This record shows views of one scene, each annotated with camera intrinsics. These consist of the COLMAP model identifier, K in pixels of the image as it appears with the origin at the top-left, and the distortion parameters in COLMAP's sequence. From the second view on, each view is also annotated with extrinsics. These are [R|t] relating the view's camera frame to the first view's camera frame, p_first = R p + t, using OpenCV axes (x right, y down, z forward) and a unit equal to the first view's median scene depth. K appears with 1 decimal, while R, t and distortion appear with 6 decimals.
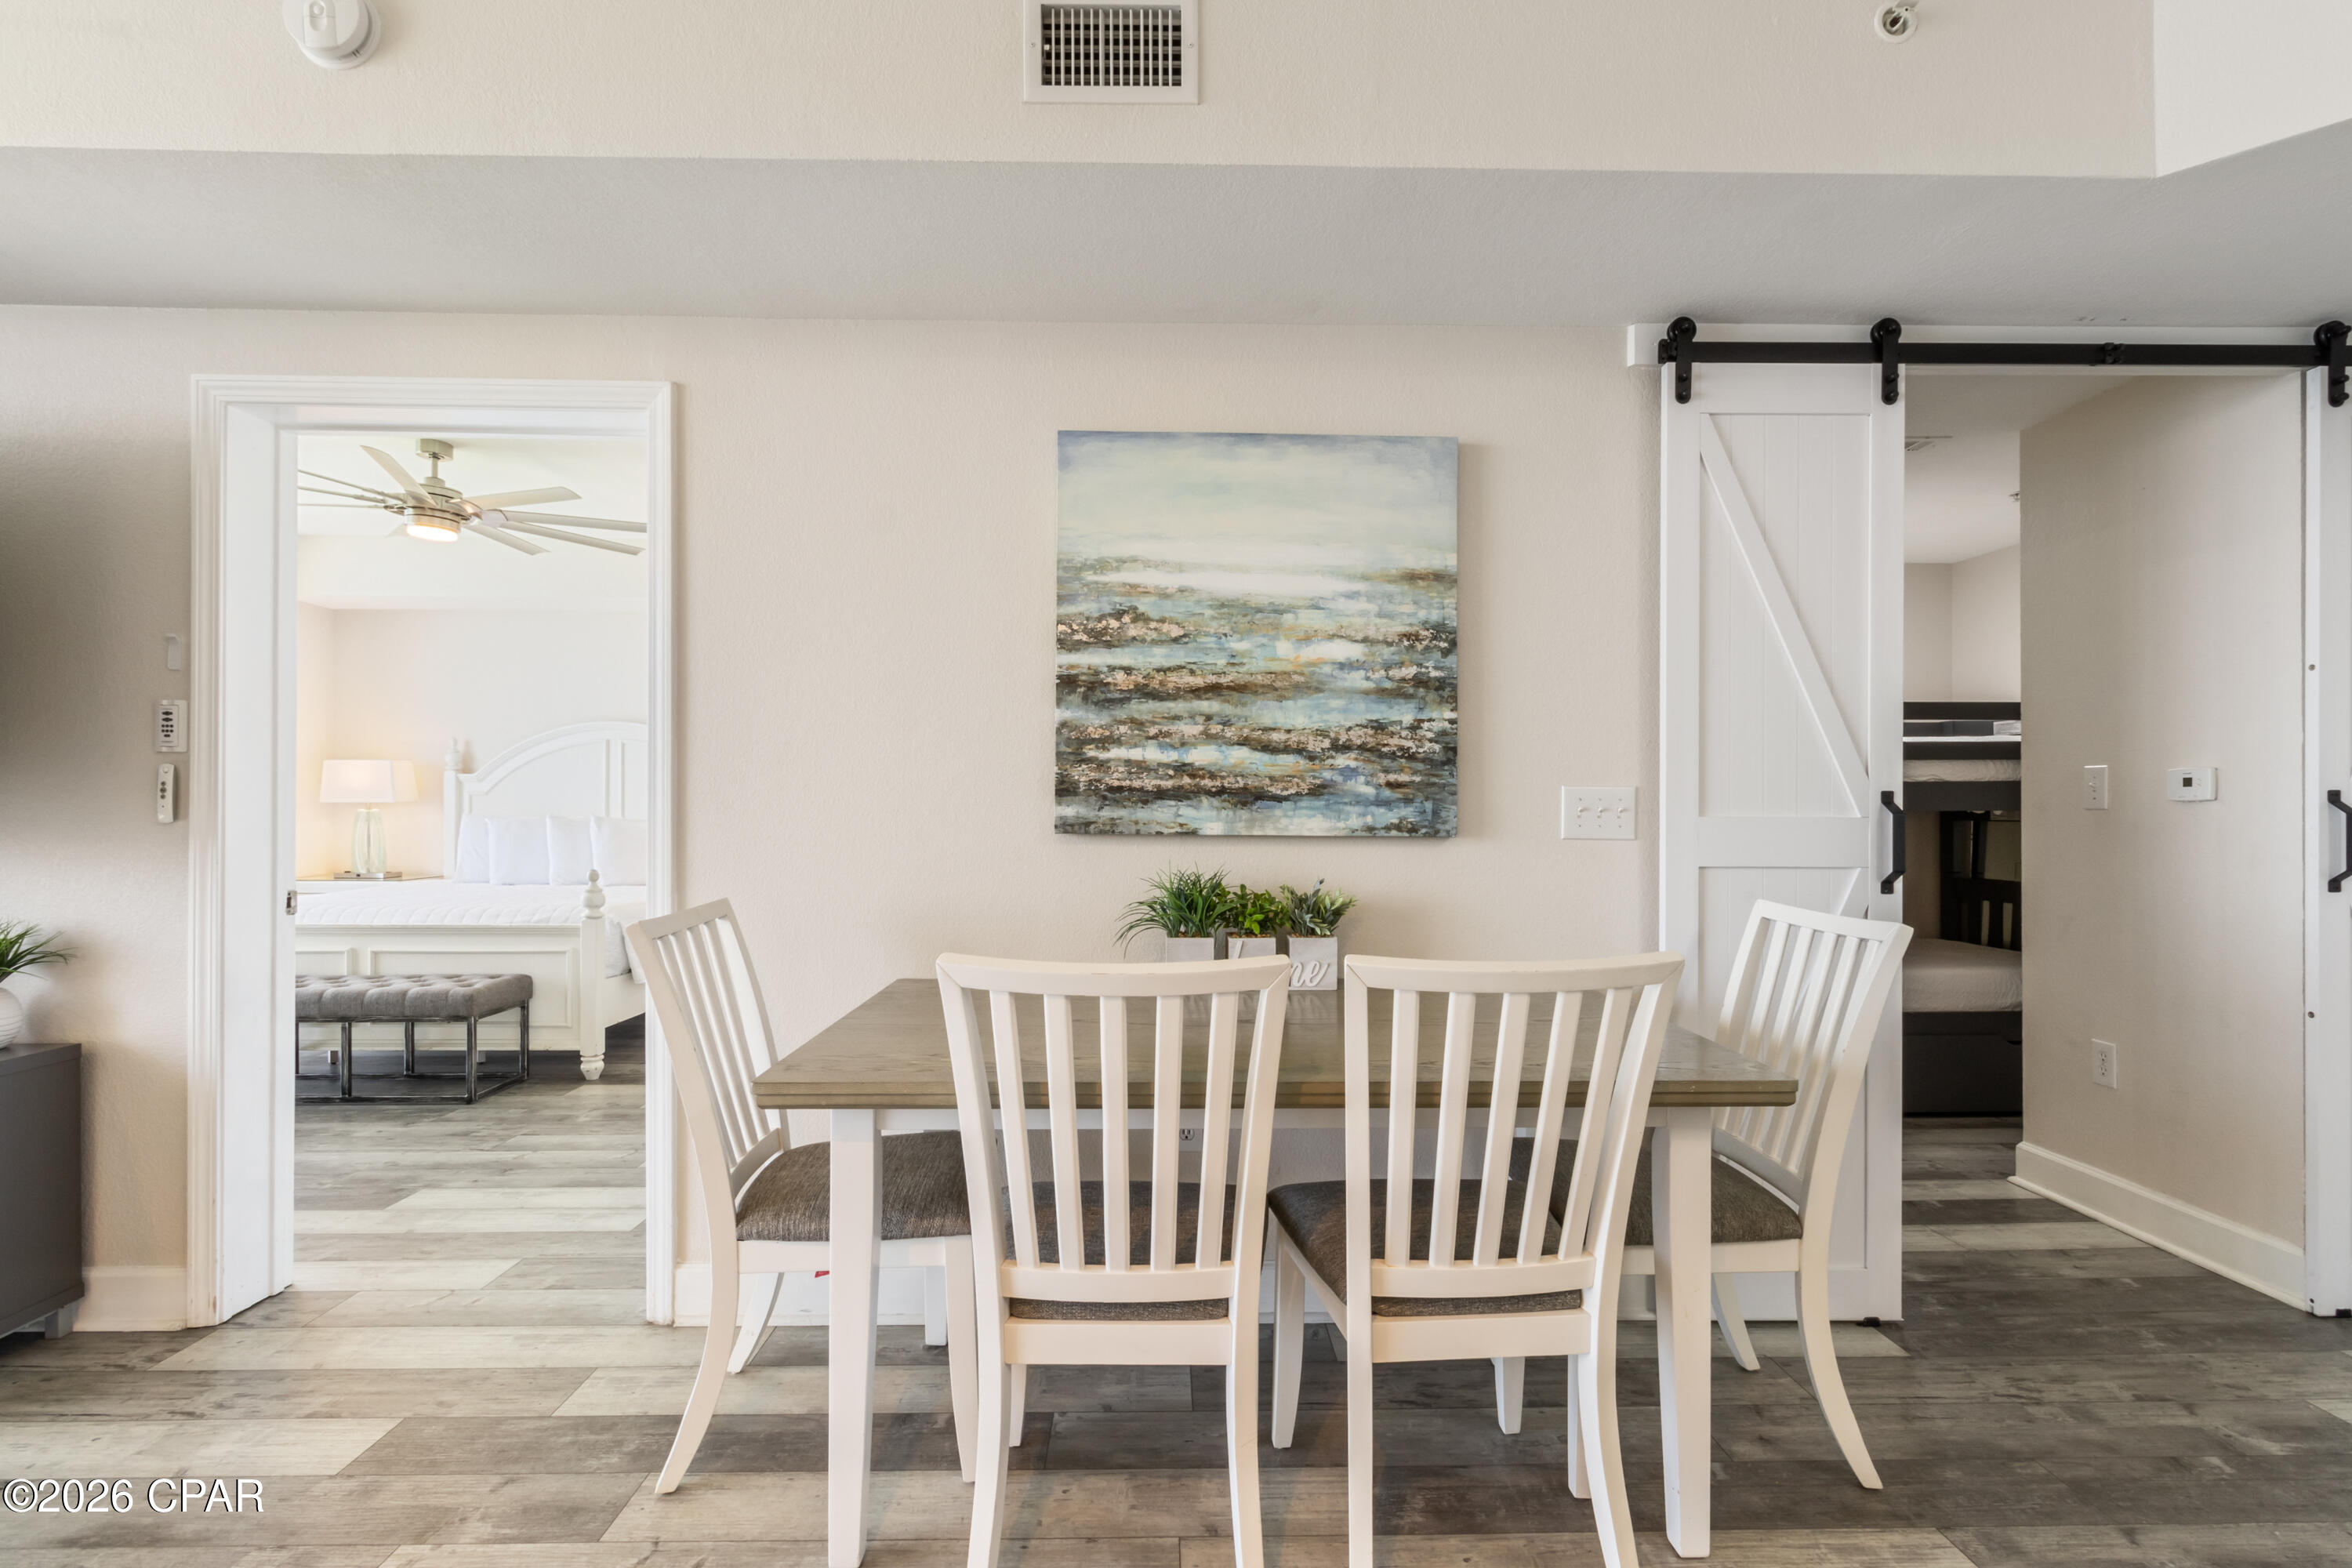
lens RADIAL K [[1091.7, 0, 1183.7], [0, 1091.7, 793.0], [0, 0, 1]] dist [-0.000120, -0.000077]
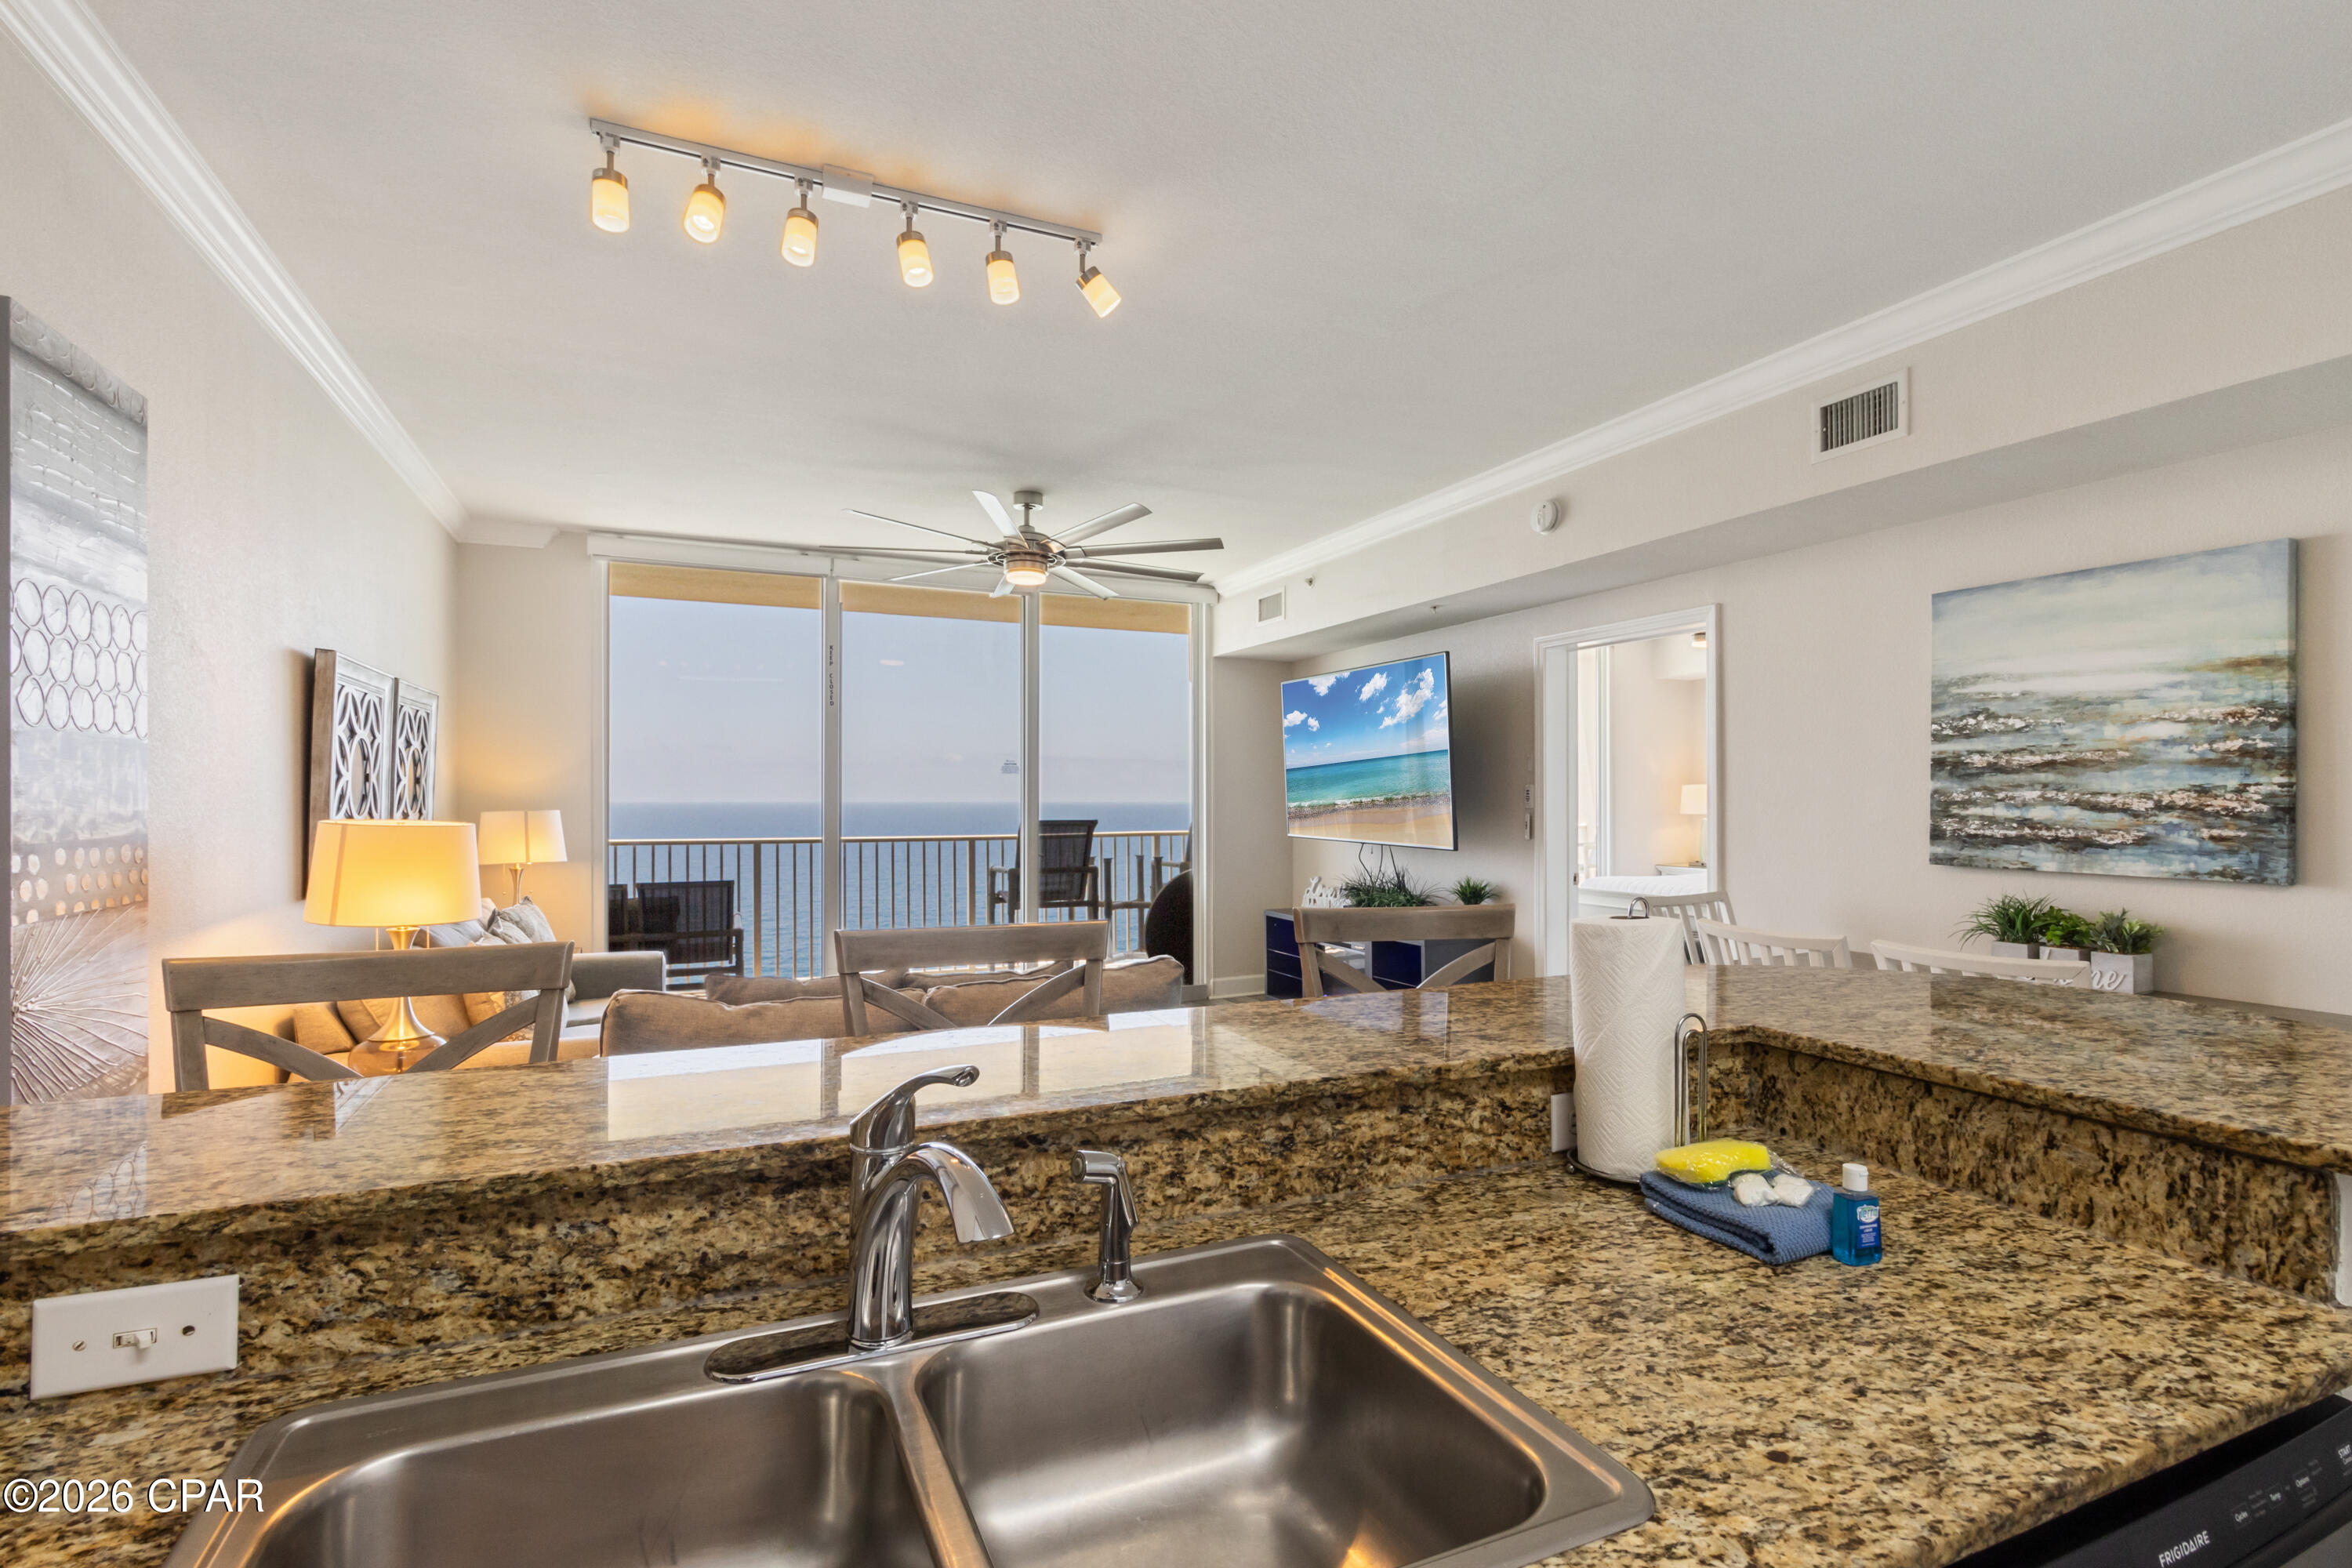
lens RADIAL K [[1117.9, 0, 1186.5], [0, 1117.9, 809.3], [0, 0, 1]] dist [0.002233, 0.000358]
pose [[0.397833, 0.005454, -0.917442, 0.878766], [0.008570, 0.999917, 0.009660, -0.061762], [0.917418, -0.011706, 0.397753, -0.541864]]
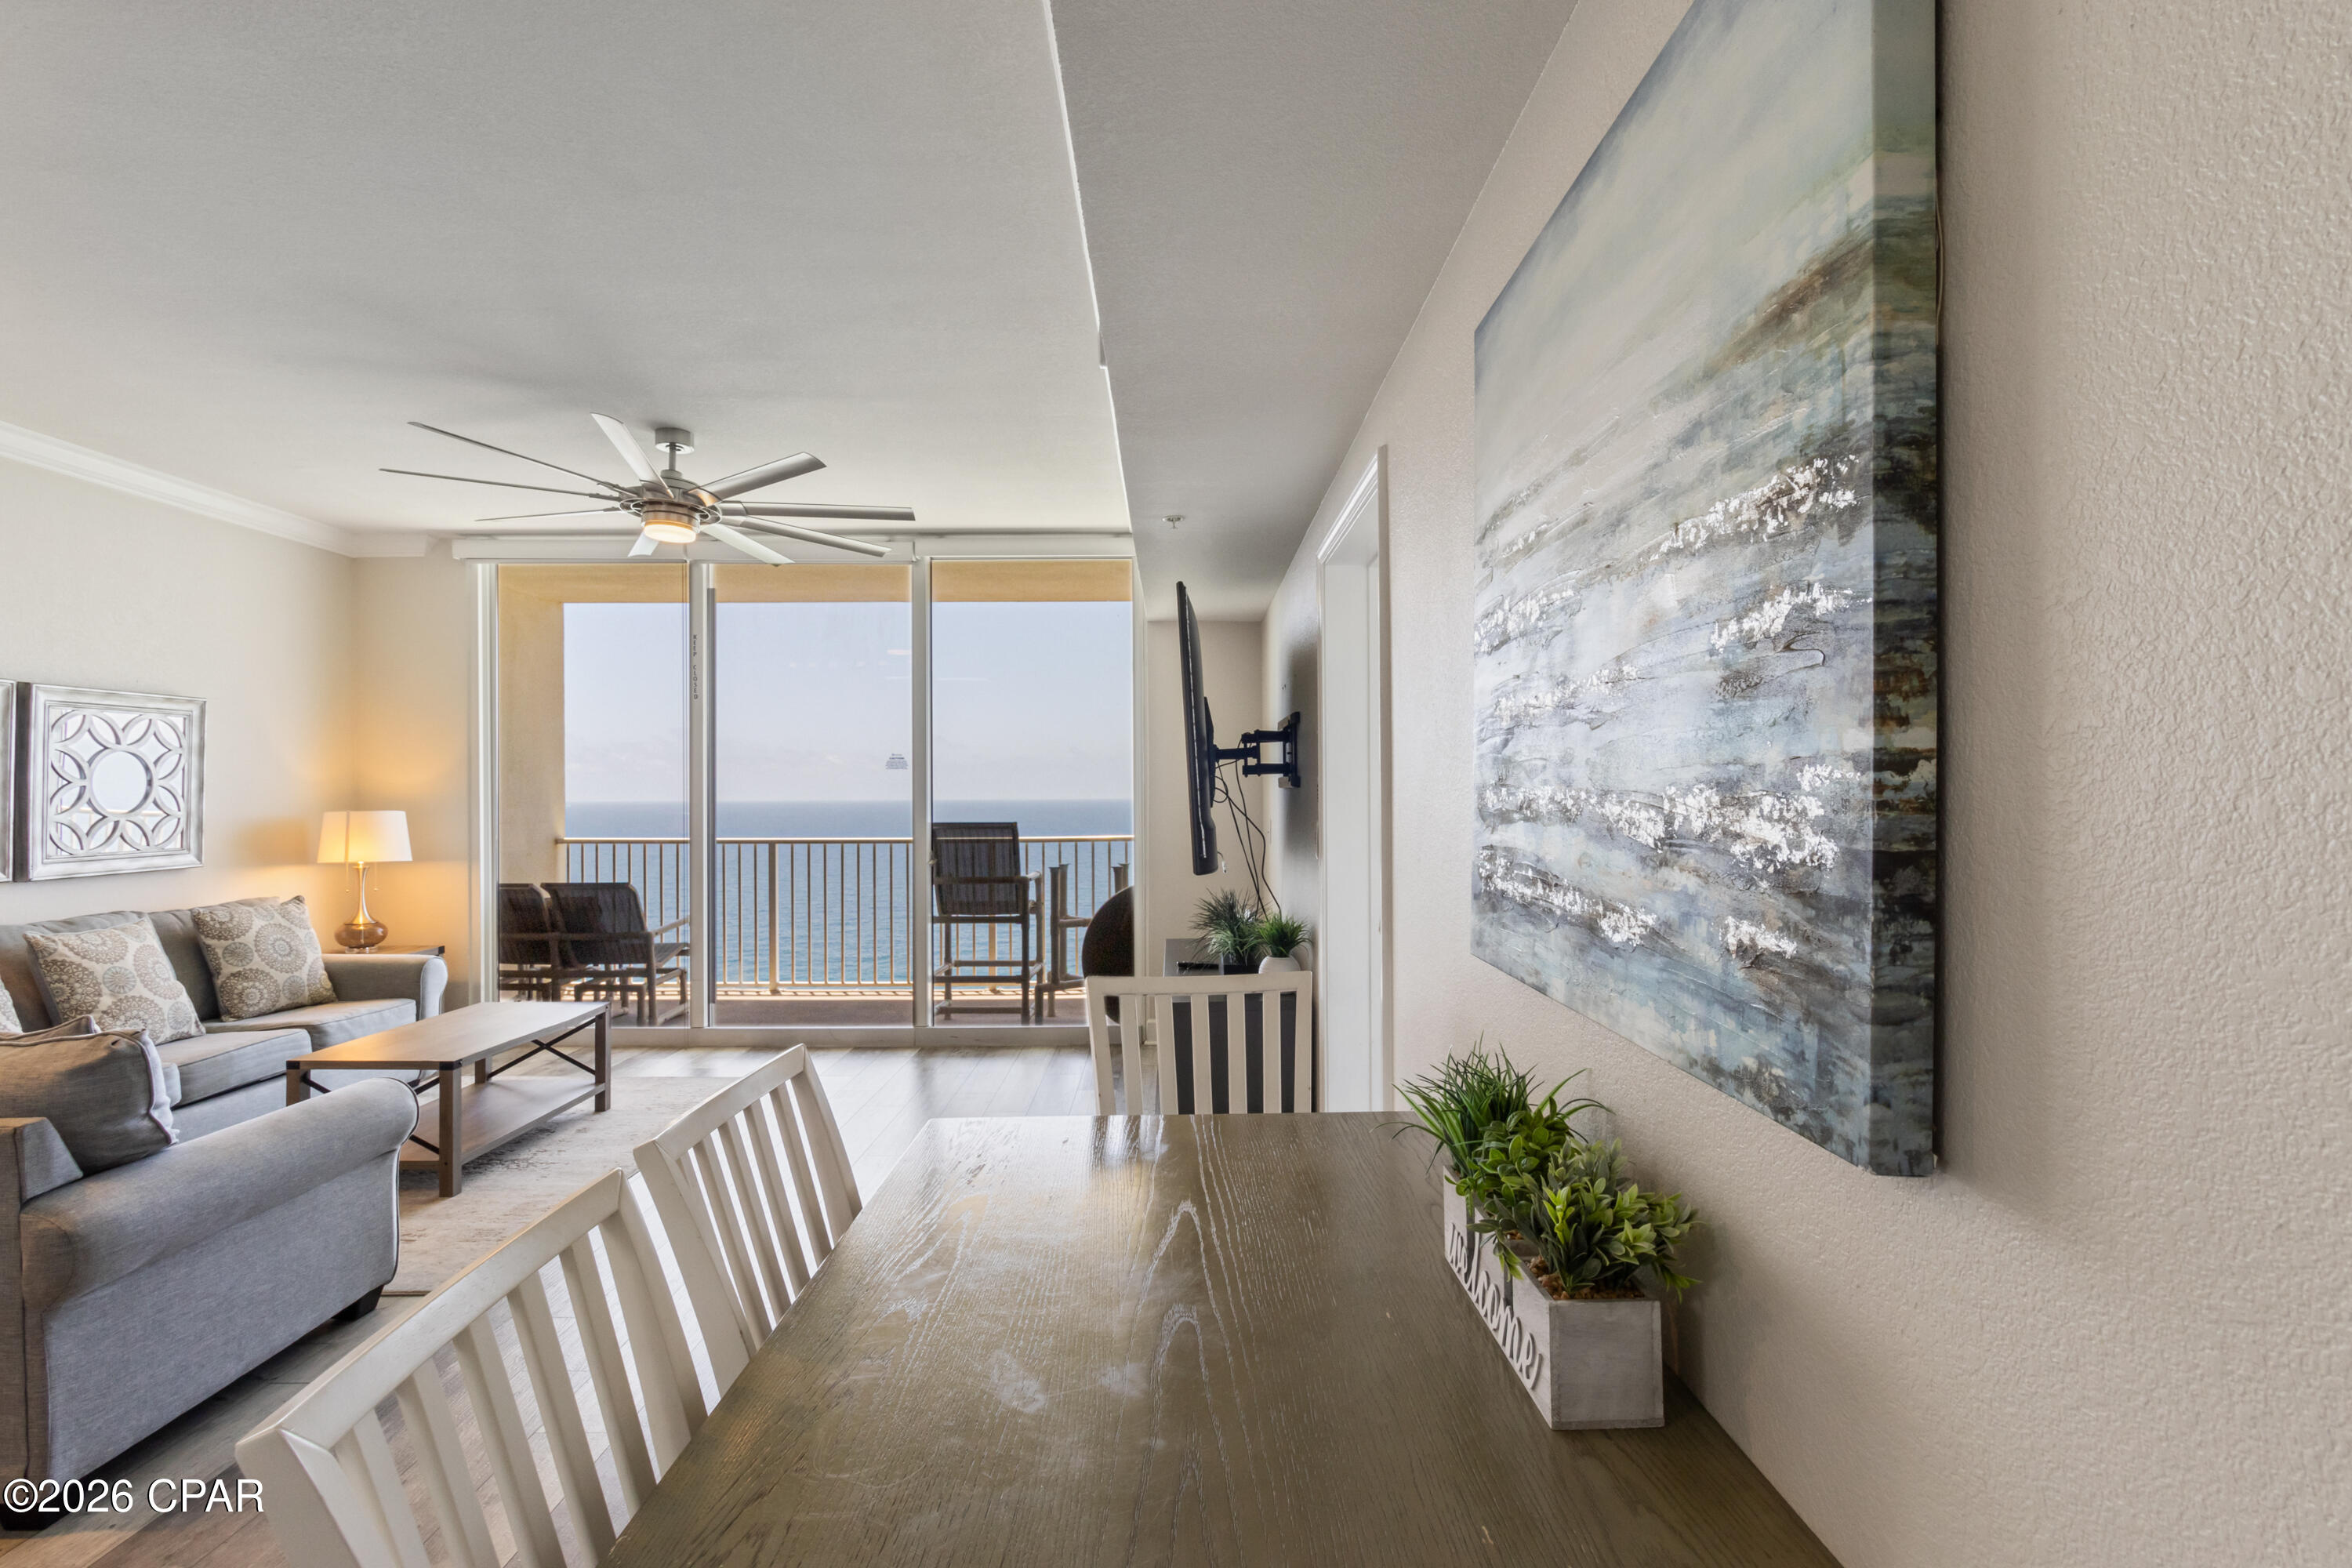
lens RADIAL K [[1095.4, 0, 1172.0], [0, 1095.4, 809.4], [0, 0, 1]] dist [-0.000658, -0.000177]
pose [[-0.026937, 0.009409, -0.999593, 0.537295], [0.006674, 0.999935, 0.009232, -0.057323], [0.999615, -0.006422, -0.026998, 0.833190]]
